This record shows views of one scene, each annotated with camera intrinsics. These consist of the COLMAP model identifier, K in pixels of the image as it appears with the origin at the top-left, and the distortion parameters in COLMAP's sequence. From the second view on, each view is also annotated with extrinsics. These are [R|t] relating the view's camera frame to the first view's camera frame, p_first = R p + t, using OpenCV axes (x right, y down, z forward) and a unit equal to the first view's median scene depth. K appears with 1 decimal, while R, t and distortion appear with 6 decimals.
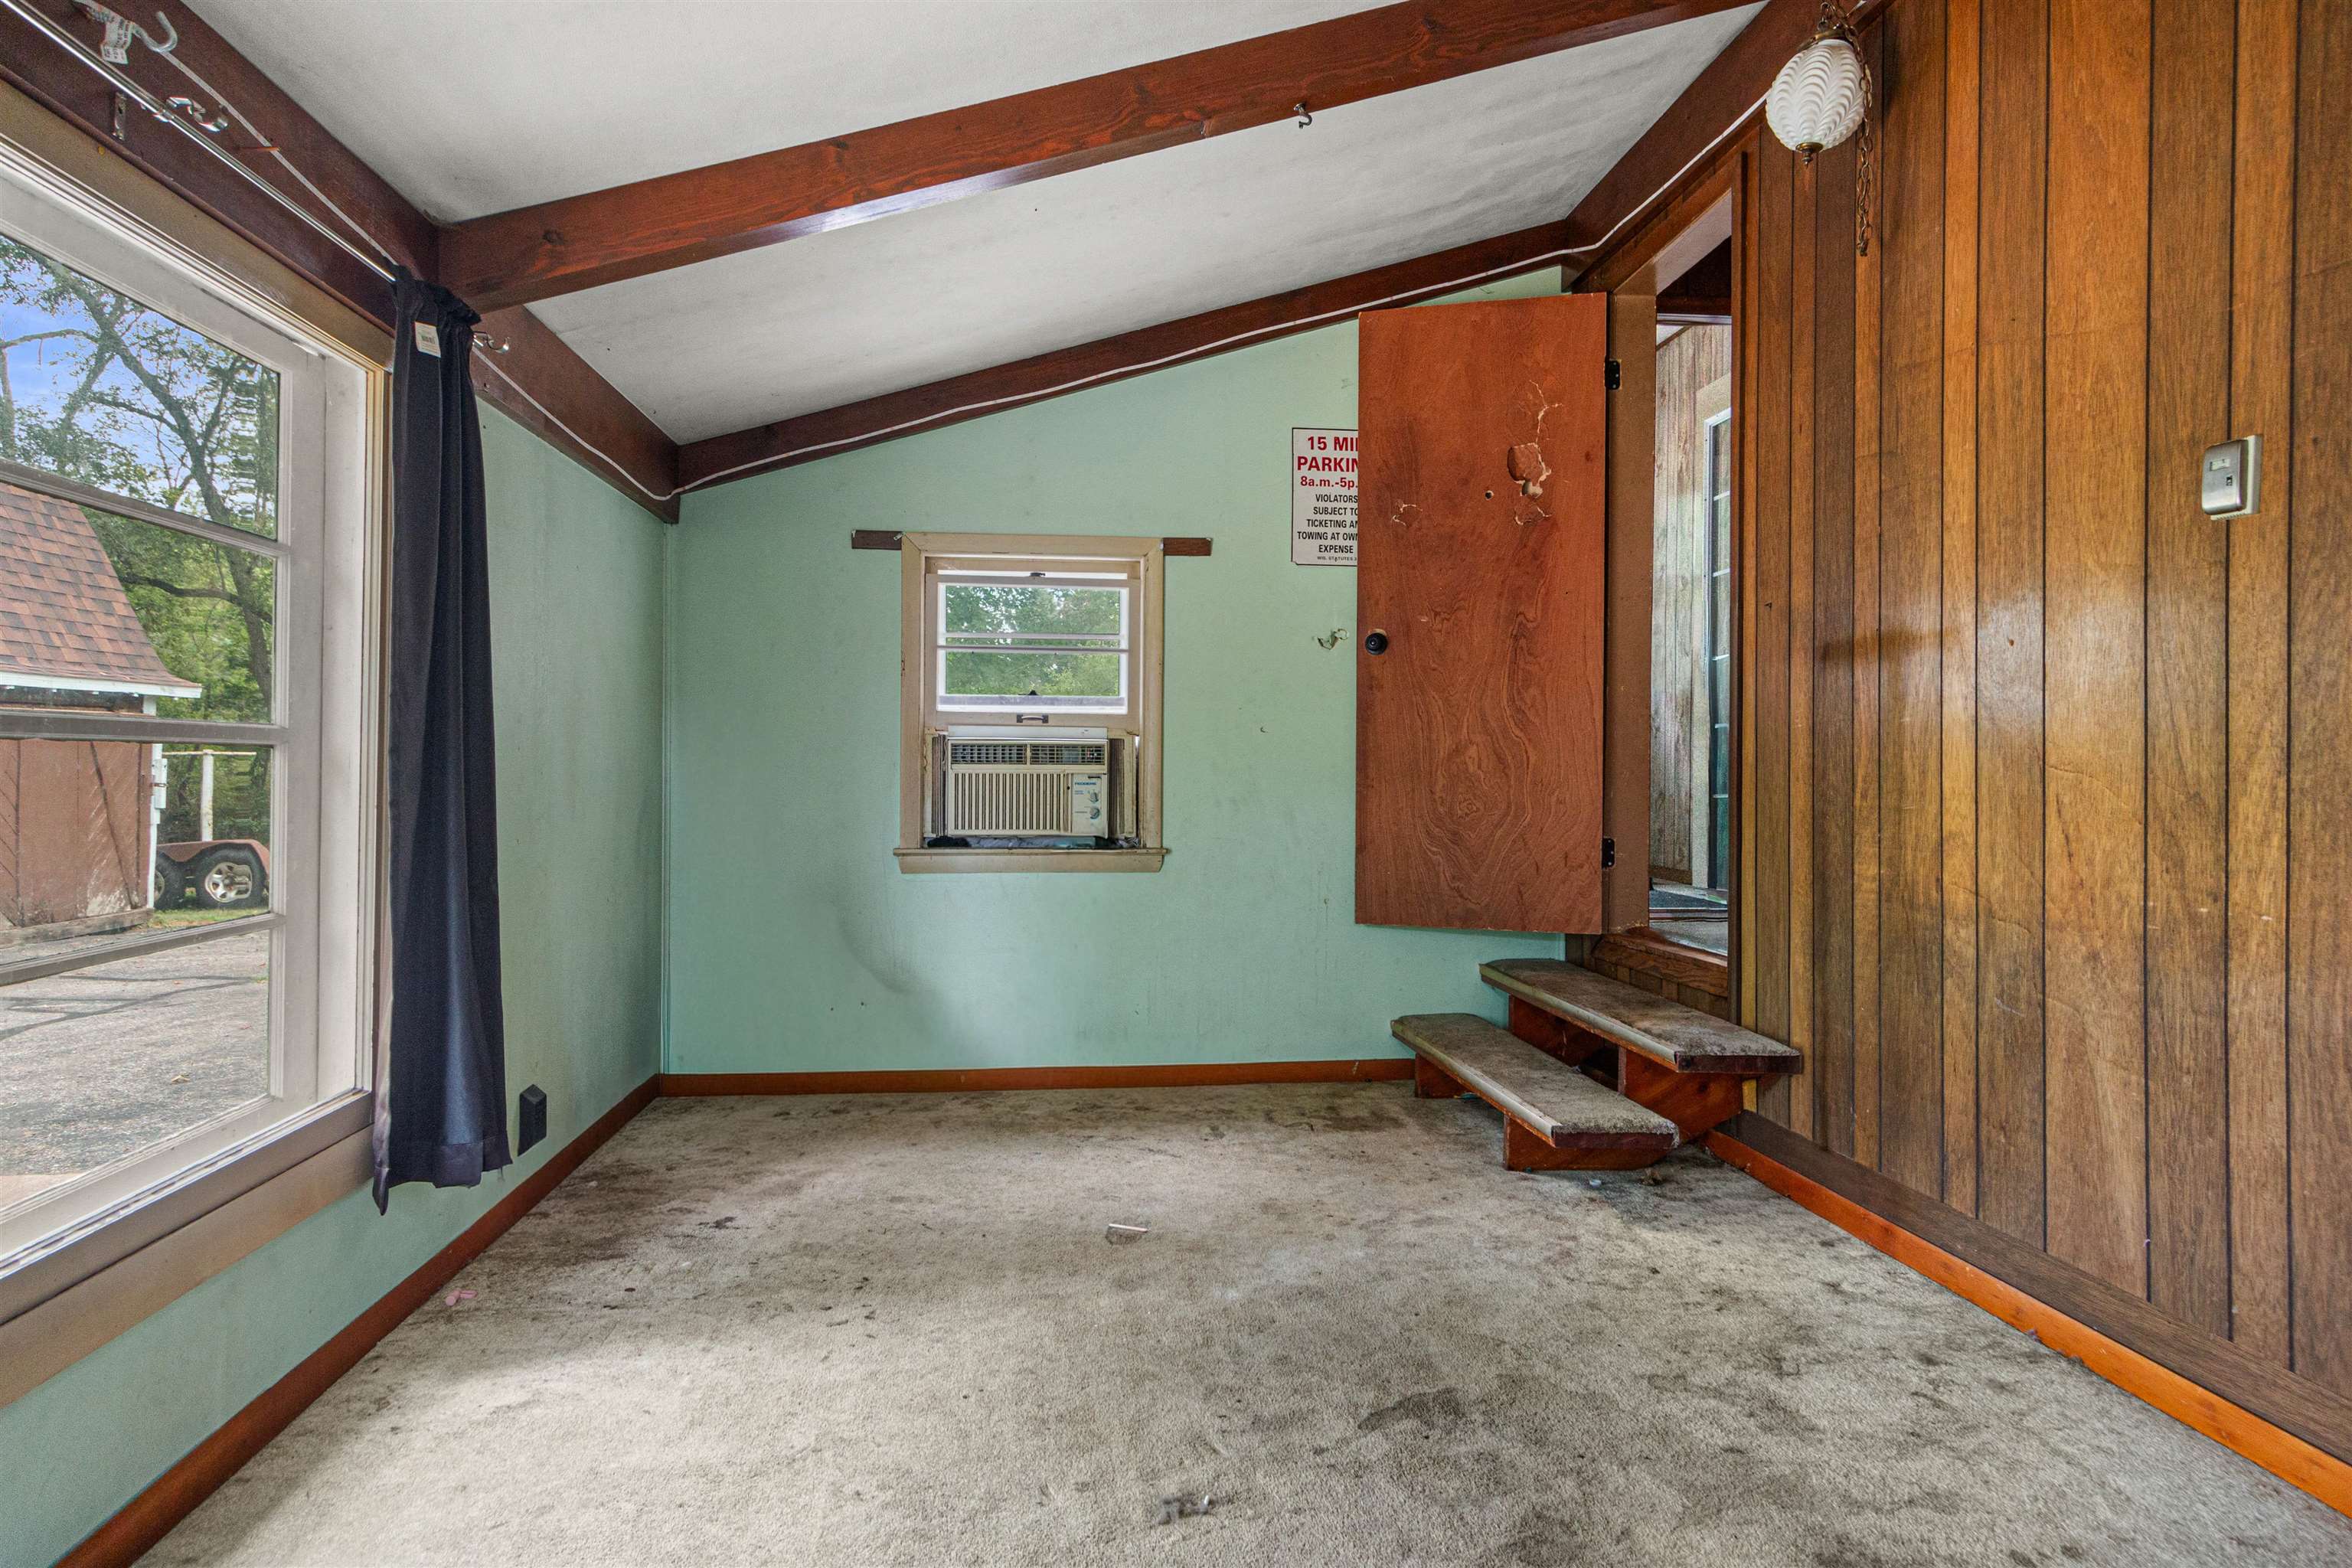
lens RADIAL K [[1447.4, 0, 1175.0], [0, 1447.4, 771.4], [0, 0, 1]] dist [-0.000677, 0.000940]
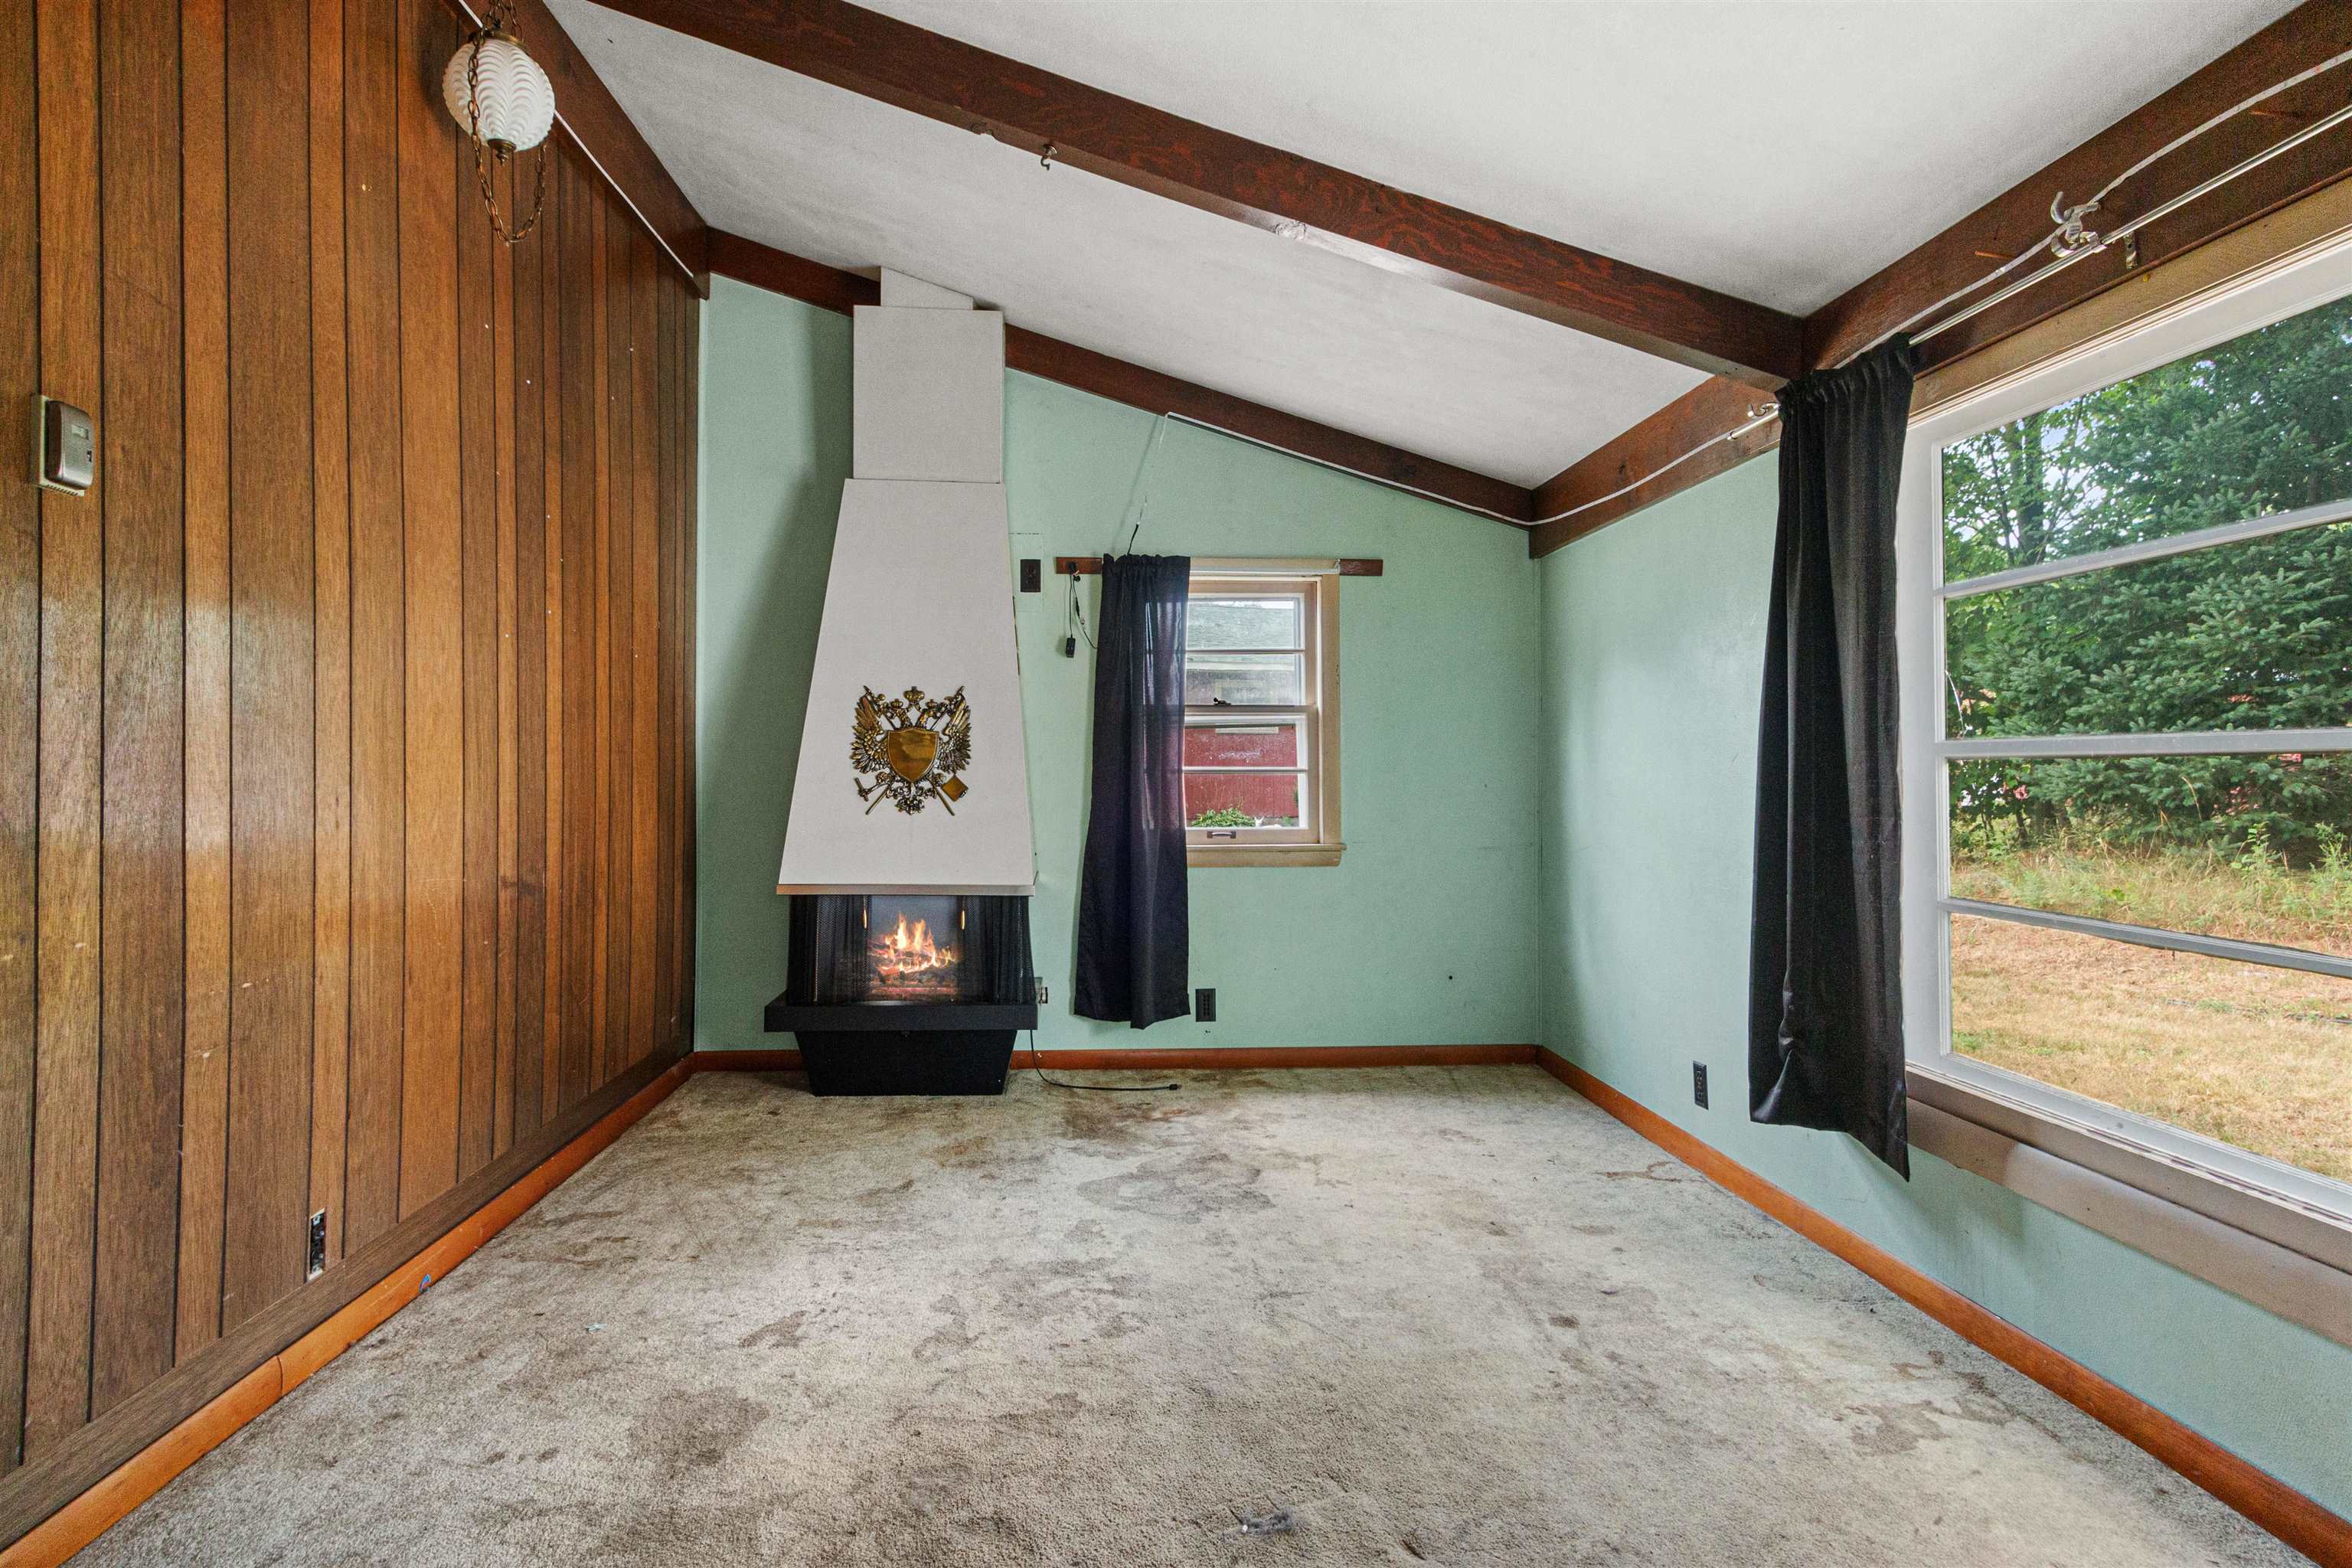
lens RADIAL K [[1164.0, 0, 1177.7], [0, 1164.0, 763.9], [0, 0, 1]] dist [0.005702, -0.000237]
pose [[-0.999058, -0.000383, 0.043383, 0.032945], [-0.000389, 1.000000, -0.000114, -0.012625], [-0.043383, -0.000131, -0.999059, 1.718007]]
